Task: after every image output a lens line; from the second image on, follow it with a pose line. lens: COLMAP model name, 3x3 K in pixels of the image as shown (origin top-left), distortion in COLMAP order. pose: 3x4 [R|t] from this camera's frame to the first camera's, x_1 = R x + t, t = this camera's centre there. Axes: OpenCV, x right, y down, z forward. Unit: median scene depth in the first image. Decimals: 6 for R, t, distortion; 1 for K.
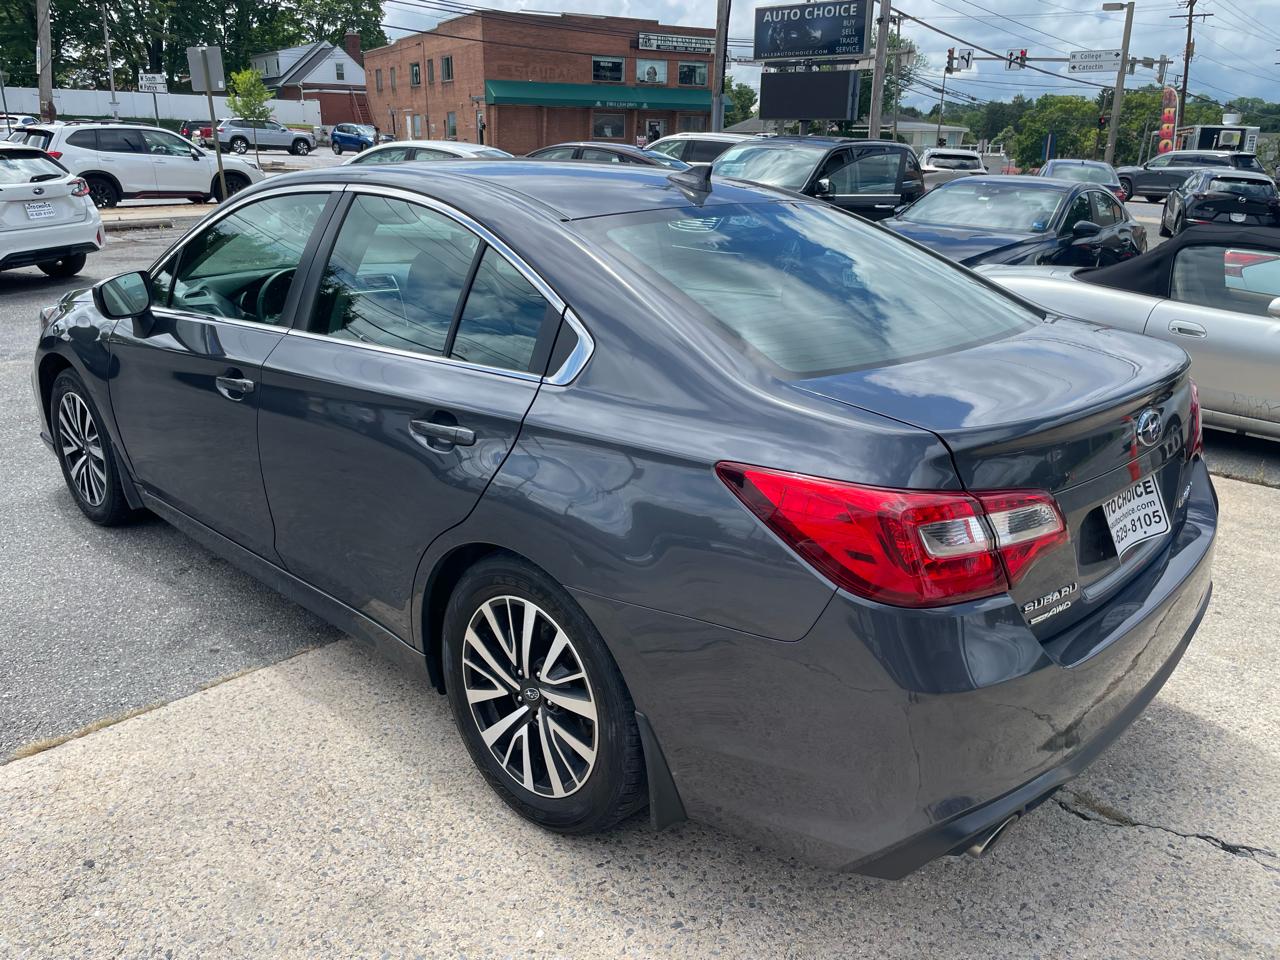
lens RADIAL K [[965.5, 0, 643.9], [0, 965.5, 461.6], [0, 0, 1]] dist [0.086766, -0.116812]
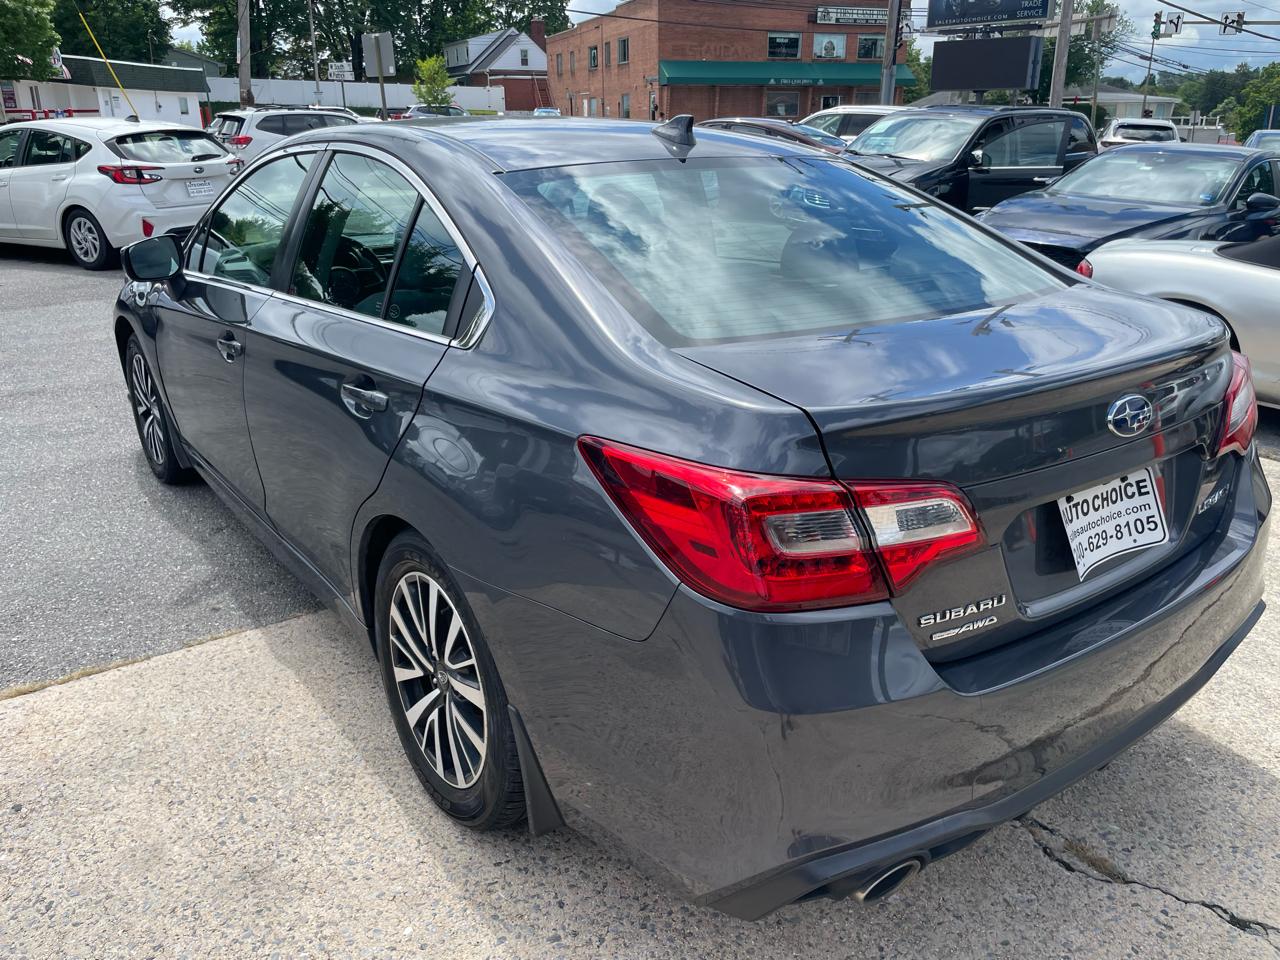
lens RADIAL K [[963.9, 0, 650.2], [0, 963.9, 465.1], [0, 0, 1]] dist [0.090129, -0.121237]
pose [[0.985532, 0.040936, -0.164469, 0.167505], [-0.037485, 0.999008, 0.024032, 0.002020], [0.165290, -0.017520, 0.986089, 0.075465]]
